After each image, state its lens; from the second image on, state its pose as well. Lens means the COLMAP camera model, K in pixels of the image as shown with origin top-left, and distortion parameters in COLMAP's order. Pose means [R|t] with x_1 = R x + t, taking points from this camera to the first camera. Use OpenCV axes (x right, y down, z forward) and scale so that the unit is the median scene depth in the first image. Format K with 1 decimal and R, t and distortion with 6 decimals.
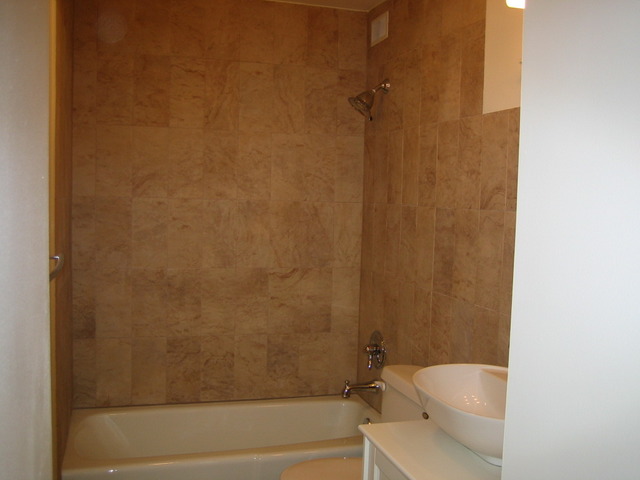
lens RADIAL K [[677.7, 0, 318.8], [0, 677.7, 238.5], [0, 0, 1]] dist [-0.073959, 0.000000]
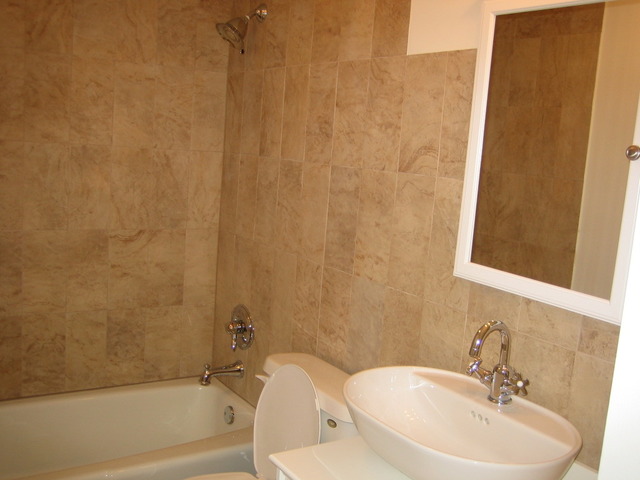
lens RADIAL K [[677.7, 0, 320.9], [0, 677.7, 242.7], [0, 0, 1]] dist [-0.073959, 0.000000]
pose [[0.959103, 0.003840, 0.283030, -0.060699], [-0.029401, 0.995851, 0.086120, -0.018283], [-0.281525, -0.090920, 0.955237, 0.164866]]
